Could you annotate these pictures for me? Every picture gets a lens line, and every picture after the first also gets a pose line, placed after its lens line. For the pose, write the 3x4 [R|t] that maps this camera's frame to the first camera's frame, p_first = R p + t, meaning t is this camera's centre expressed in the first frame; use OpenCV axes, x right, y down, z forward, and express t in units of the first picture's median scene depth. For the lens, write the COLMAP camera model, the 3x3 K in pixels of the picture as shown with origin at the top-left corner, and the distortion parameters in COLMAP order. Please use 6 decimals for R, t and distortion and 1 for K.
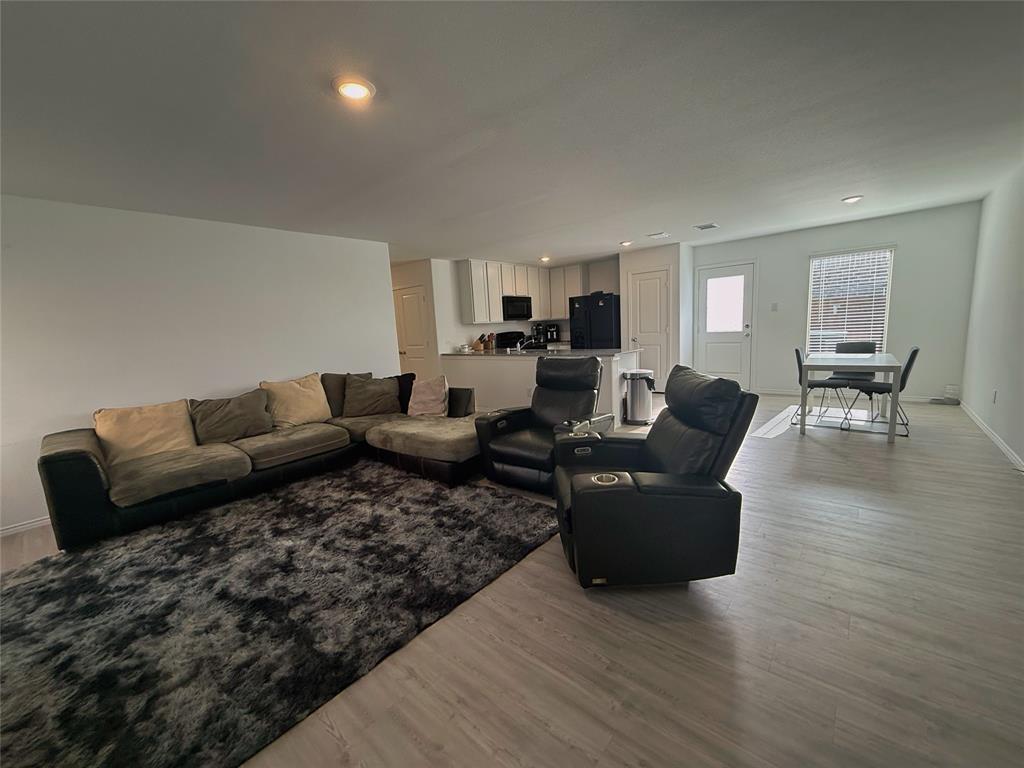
lens RADIAL K [[409.9, 0, 511.8], [0, 409.9, 384.1], [0, 0, 1]] dist [-0.000846, -0.000123]
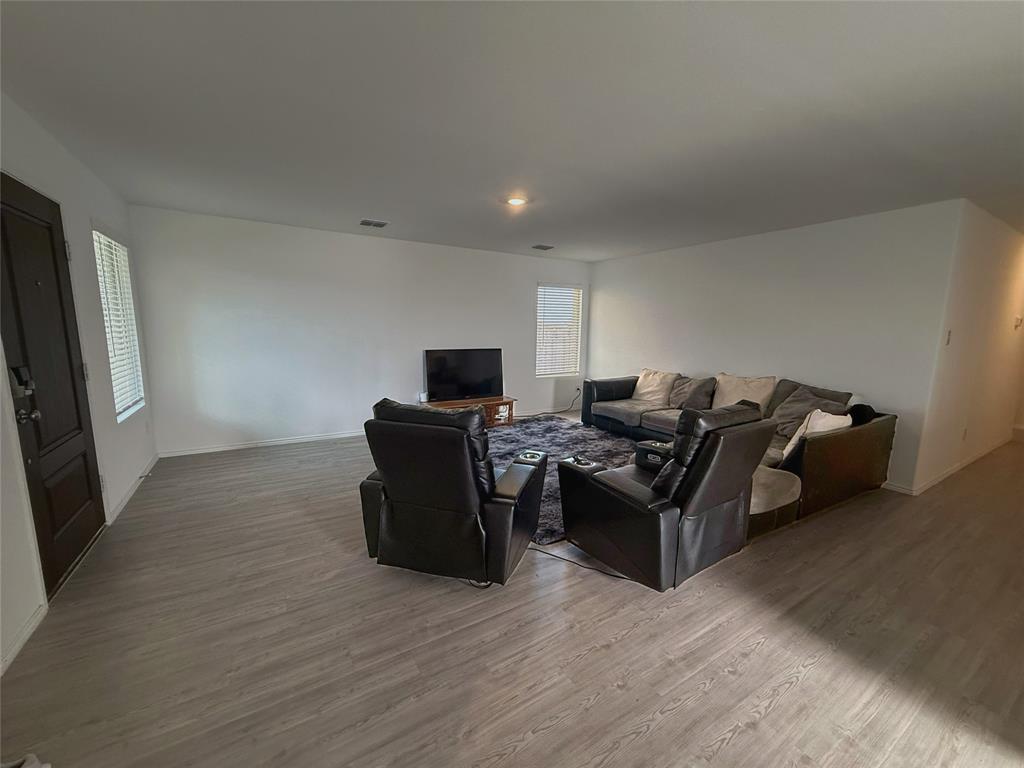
lens RADIAL K [[409.9, 0, 511.5], [0, 409.9, 386.6], [0, 0, 1]] dist [-0.000846, -0.000123]
pose [[-0.313580, 0.182897, -0.931781, 1.077778], [-0.140447, 0.961549, 0.236005, -0.255329], [0.939118, 0.204872, -0.275835, 1.246066]]
